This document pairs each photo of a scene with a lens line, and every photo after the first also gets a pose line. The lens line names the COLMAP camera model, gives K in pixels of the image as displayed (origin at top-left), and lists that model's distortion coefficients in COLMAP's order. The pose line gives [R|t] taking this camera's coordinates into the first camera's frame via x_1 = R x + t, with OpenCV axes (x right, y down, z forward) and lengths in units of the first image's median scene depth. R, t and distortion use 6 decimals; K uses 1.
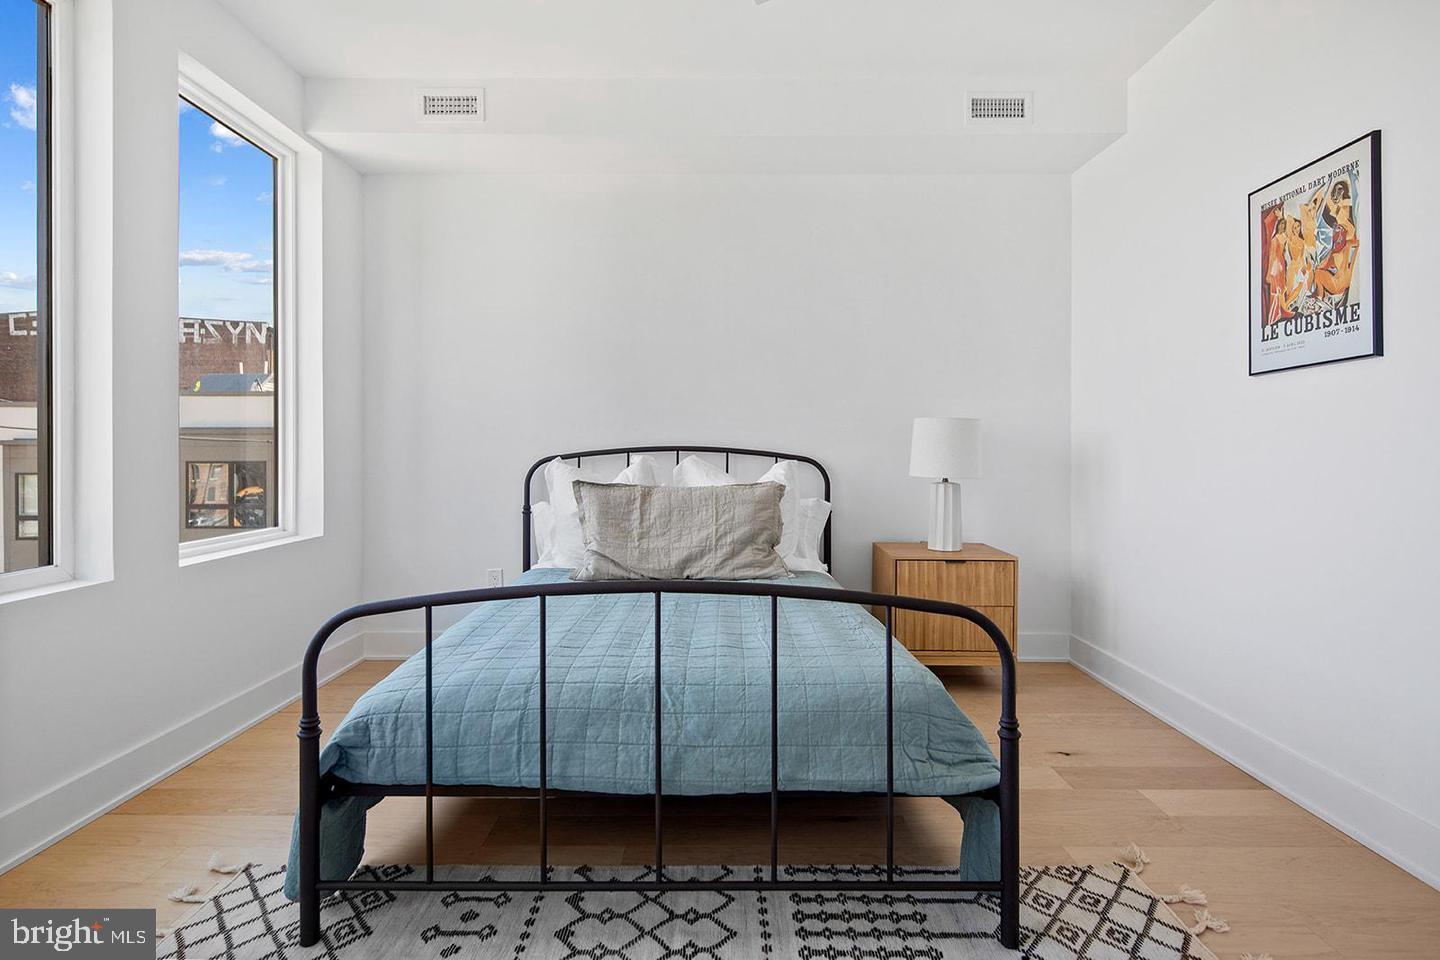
lens RADIAL K [[709.4, 0, 714.9], [0, 709.4, 462.3], [0, 0, 1]] dist [-0.000589, 0.000168]
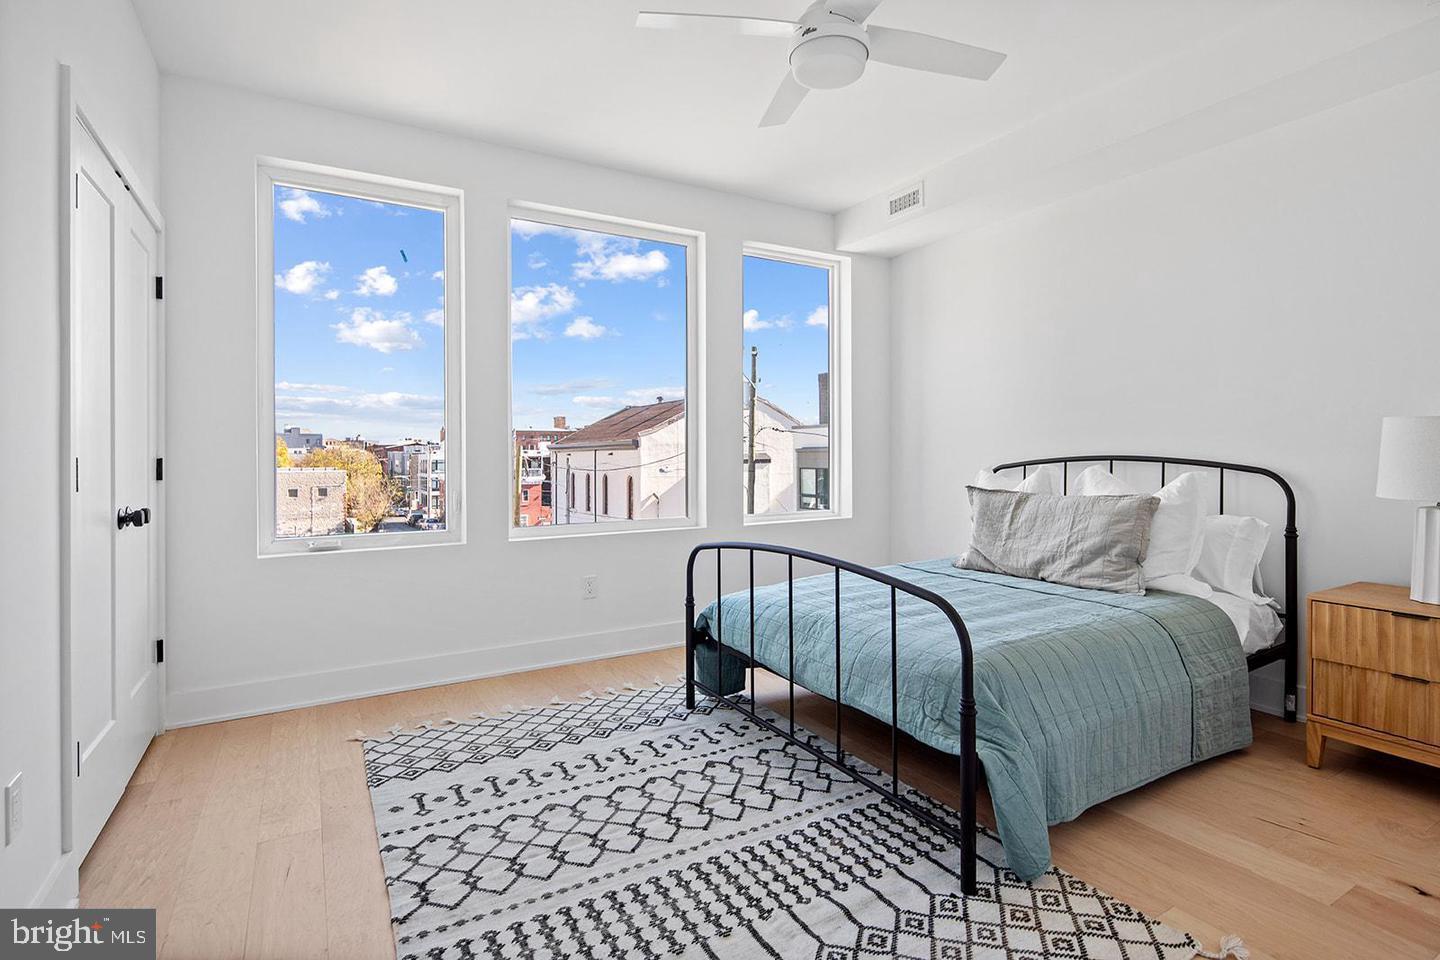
lens RADIAL K [[709.4, 0, 714.9], [0, 709.4, 462.3], [0, 0, 1]] dist [-0.000589, 0.000168]
pose [[0.497338, 0.004771, -0.867544, 0.647725], [-0.004452, 0.999986, 0.002947, -0.016622], [0.867546, 0.002397, 0.497352, 0.027595]]
